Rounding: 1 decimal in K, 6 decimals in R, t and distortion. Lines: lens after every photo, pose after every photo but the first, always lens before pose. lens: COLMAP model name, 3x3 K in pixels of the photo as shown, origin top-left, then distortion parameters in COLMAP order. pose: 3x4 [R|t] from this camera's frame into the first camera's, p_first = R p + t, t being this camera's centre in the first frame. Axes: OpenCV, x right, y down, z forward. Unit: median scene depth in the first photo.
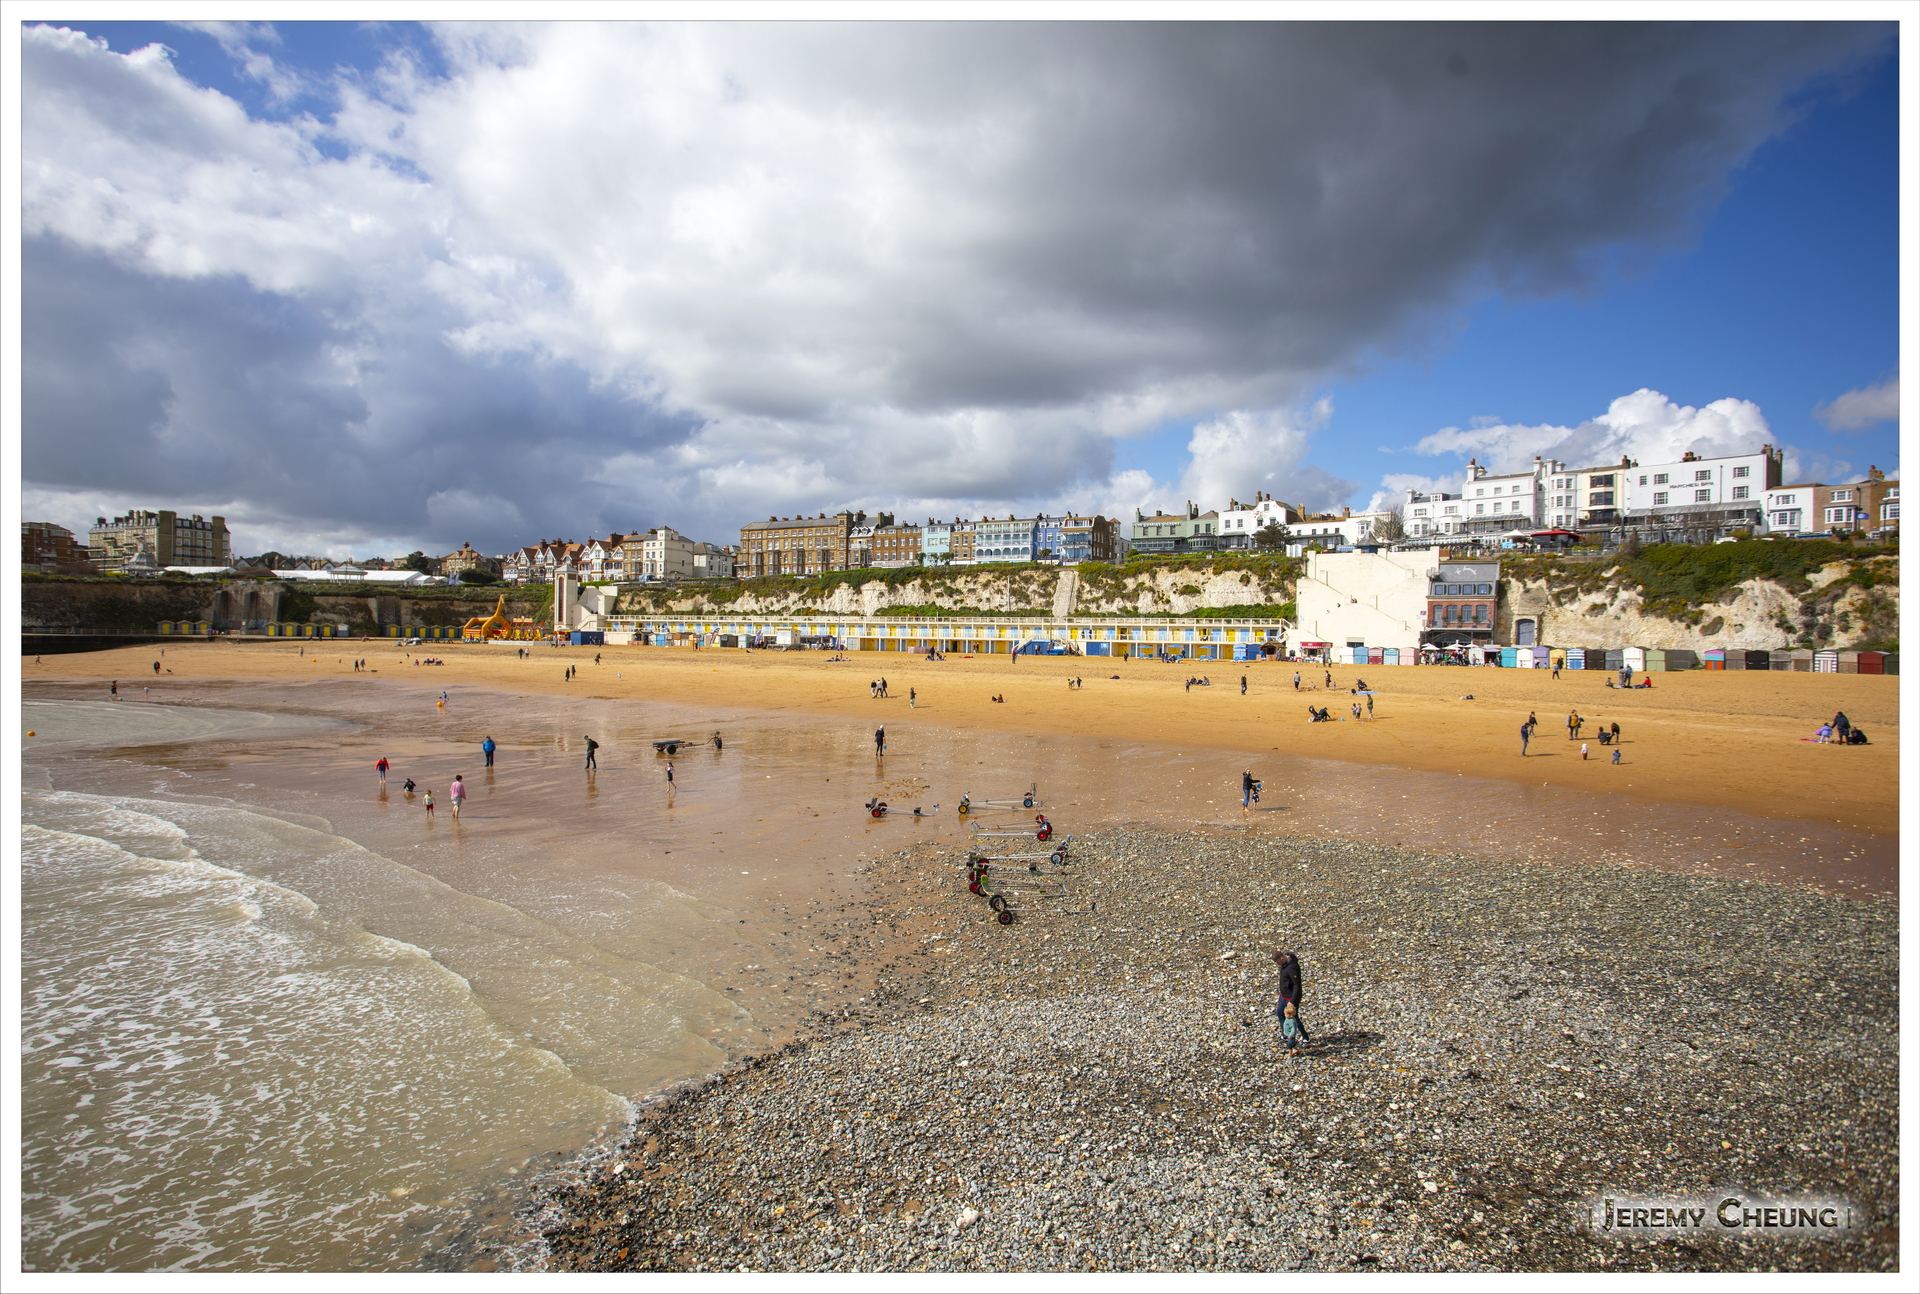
lens RADIAL K [[1061.6, 0, 974.0], [0, 1061.6, 635.5], [0, 0, 1]] dist [-0.053096, 0.028511]
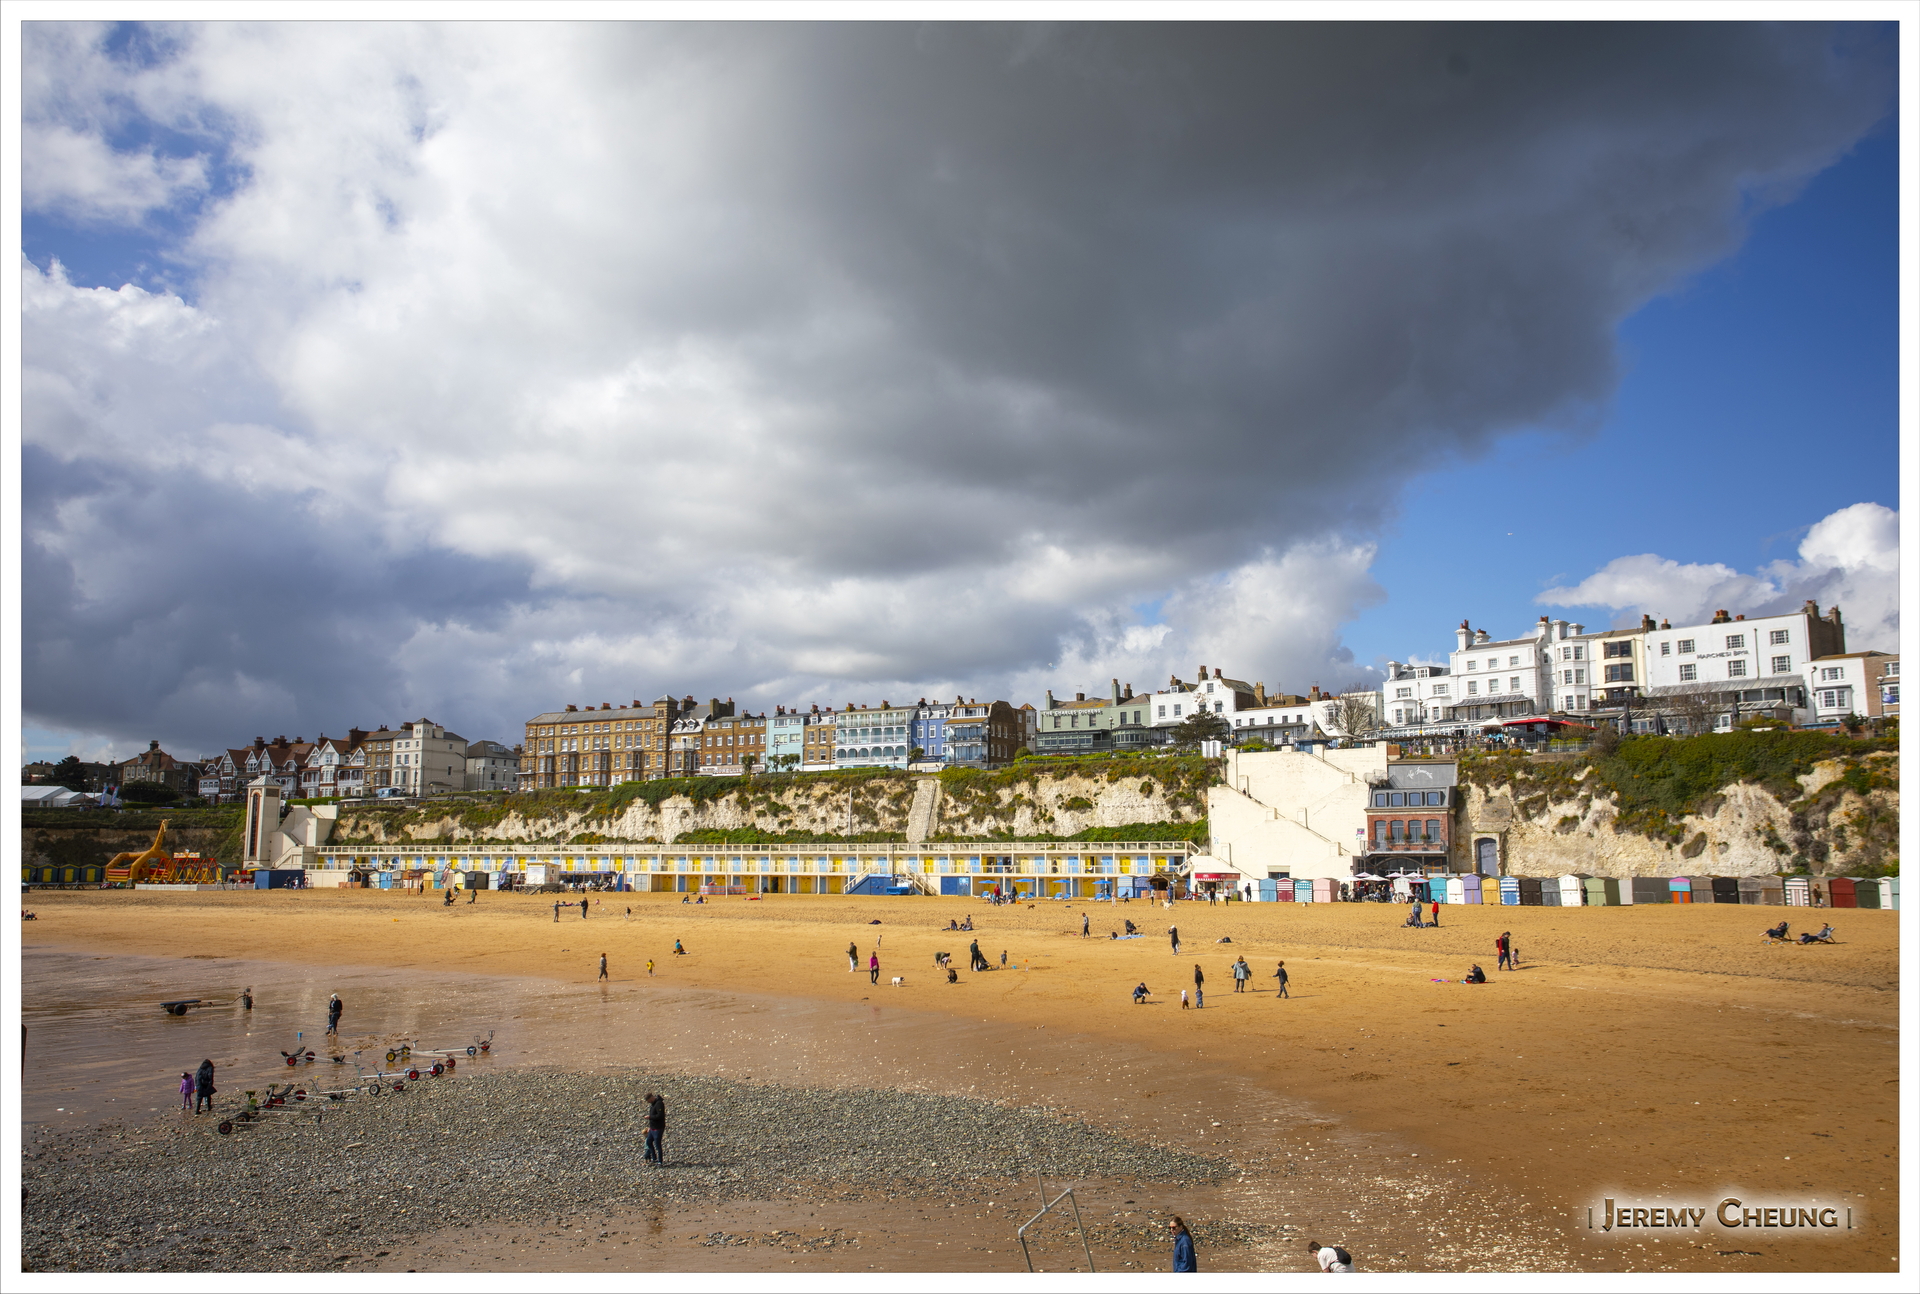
lens RADIAL K [[1592.9, 0, 979.4], [0, 1592.9, 658.9], [0, 0, 1]] dist [-0.011480, 0.058413]
pose [[0.999926, -0.011509, 0.003836, 0.116449], [0.011910, 0.991393, -0.130378, 0.000909], [-0.002303, 0.130414, 0.991457, -0.101305]]
